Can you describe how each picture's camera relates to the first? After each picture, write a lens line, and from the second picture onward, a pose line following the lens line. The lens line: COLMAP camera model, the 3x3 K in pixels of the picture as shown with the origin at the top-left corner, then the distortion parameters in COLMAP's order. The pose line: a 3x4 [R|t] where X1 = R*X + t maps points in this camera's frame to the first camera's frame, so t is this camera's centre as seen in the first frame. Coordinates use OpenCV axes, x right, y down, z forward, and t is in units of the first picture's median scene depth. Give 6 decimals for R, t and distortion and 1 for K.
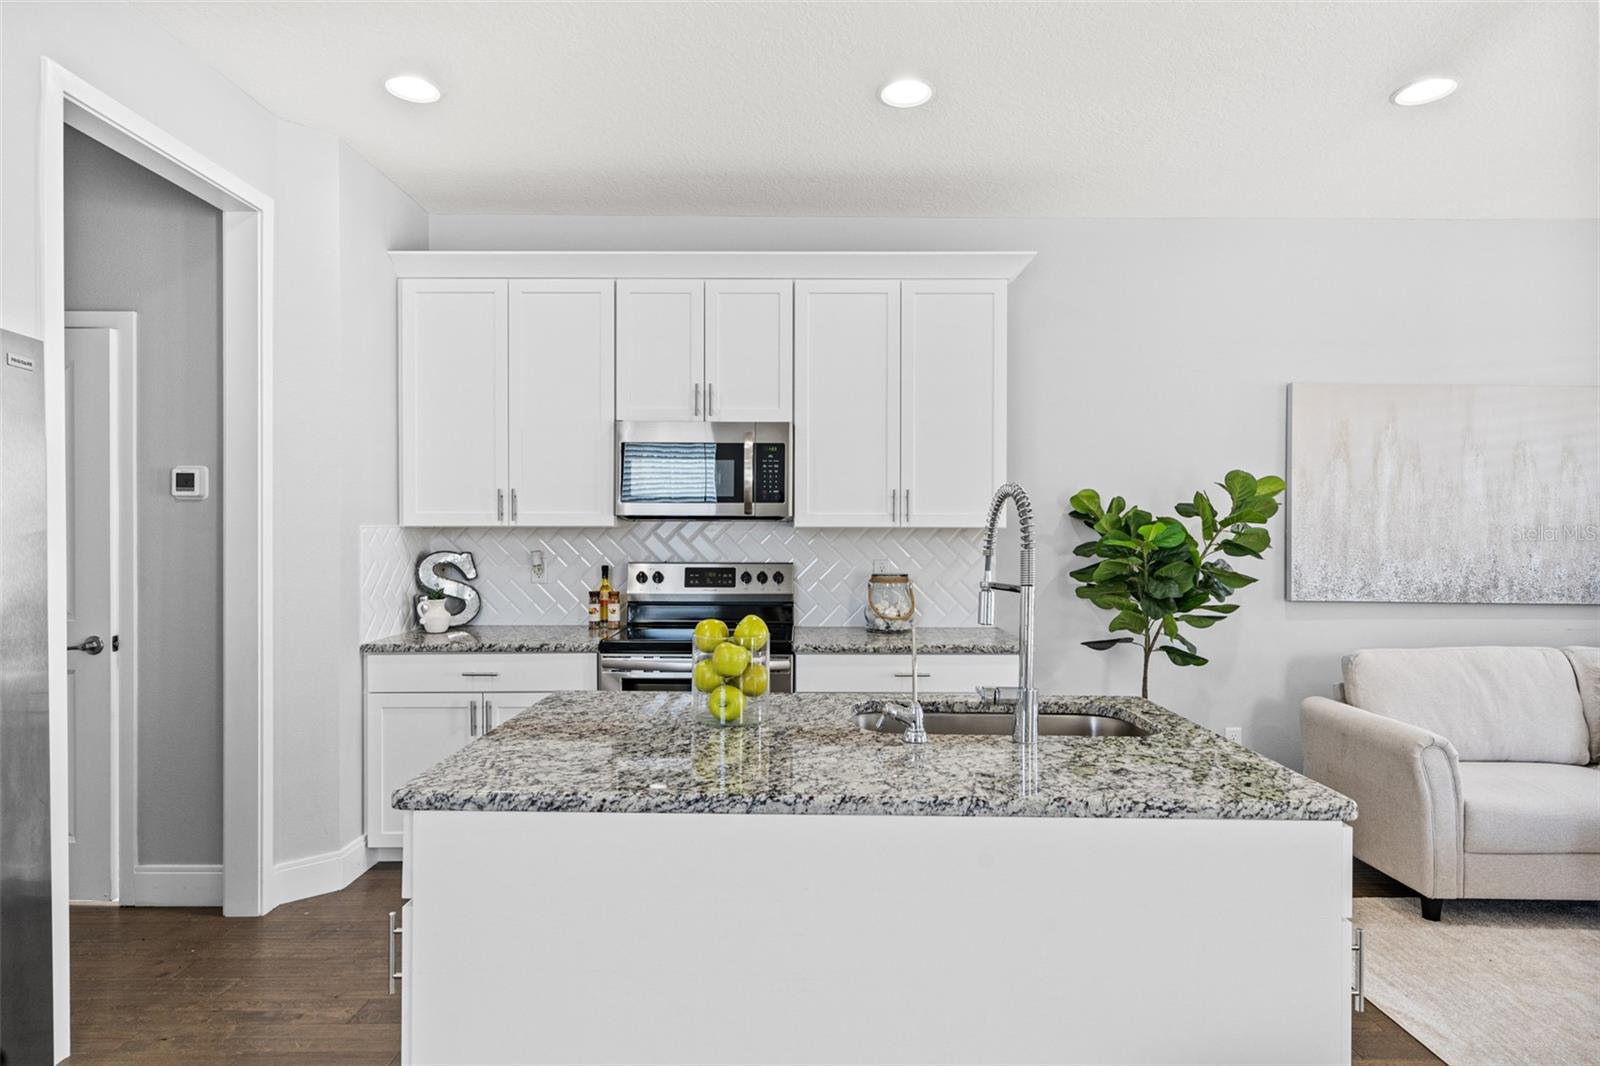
lens RADIAL K [[890.2, 0, 794.0], [0, 890.2, 532.2], [0, 0, 1]] dist [0.002729, -0.000280]
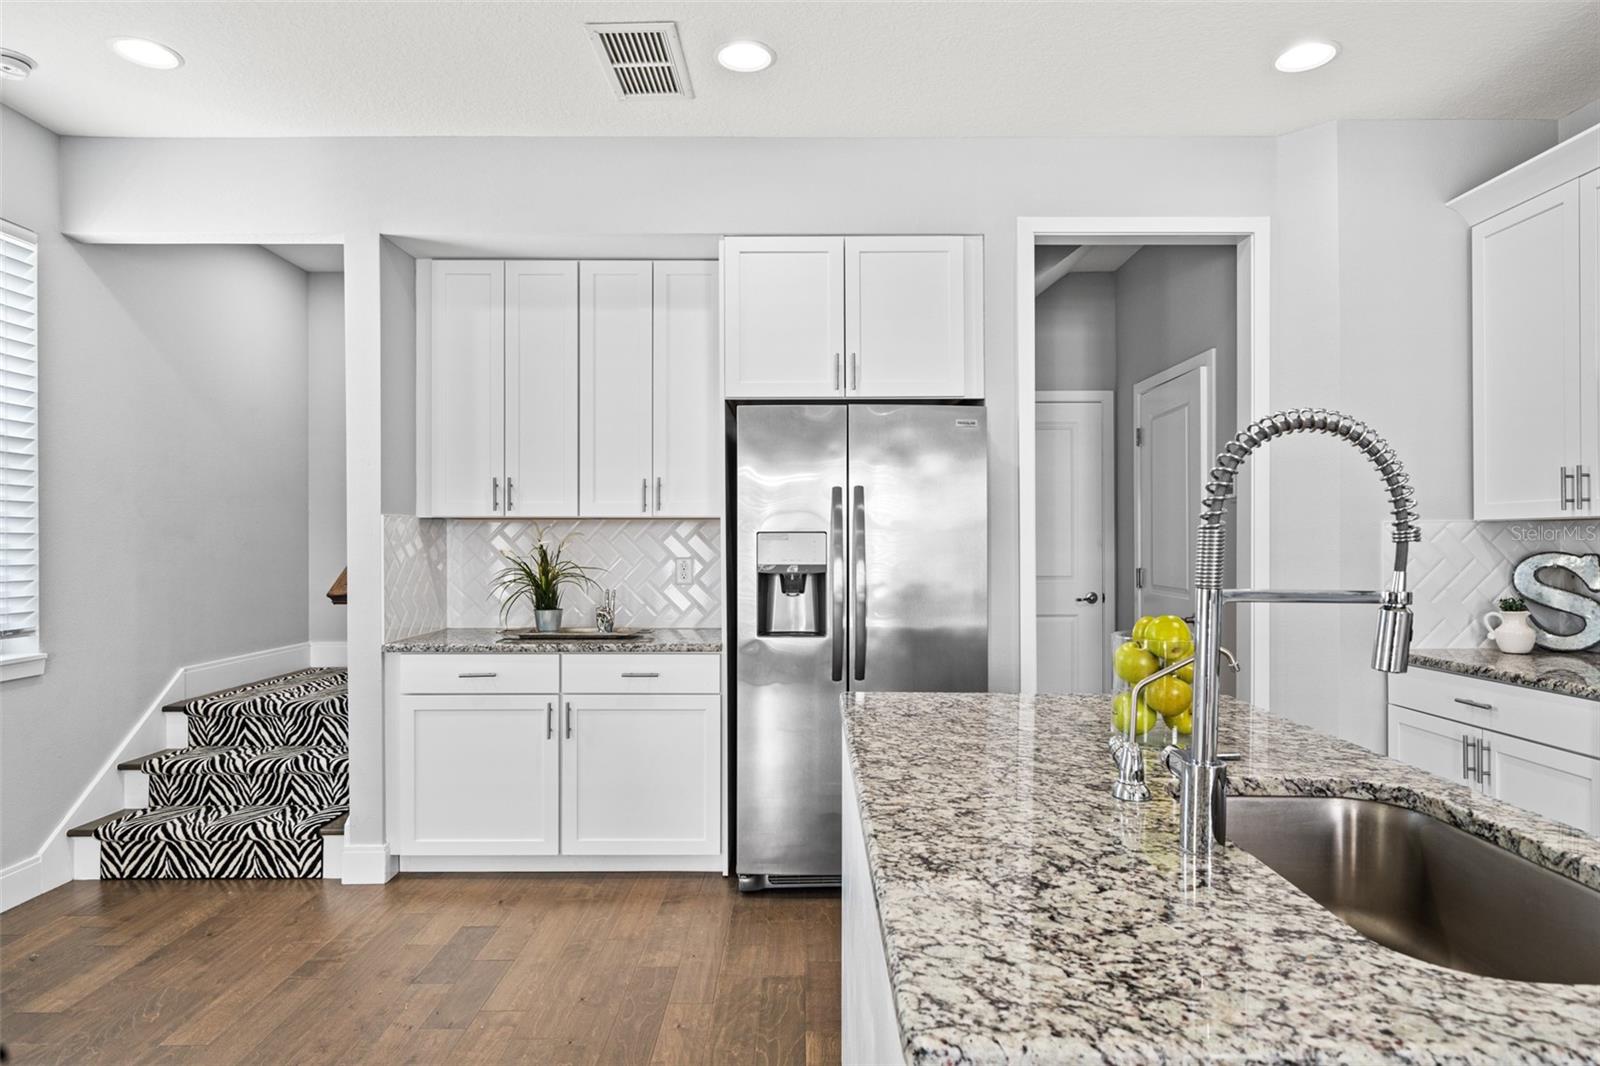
lens RADIAL K [[926.9, 0, 803.1], [0, 926.9, 539.9], [0, 0, 1]] dist [0.002962, 0.000729]
pose [[0.003457, -0.003991, -0.999986, 0.554630], [-0.001515, 0.999991, -0.003996, 0.020303], [0.999993, 0.001529, 0.003451, 0.463911]]
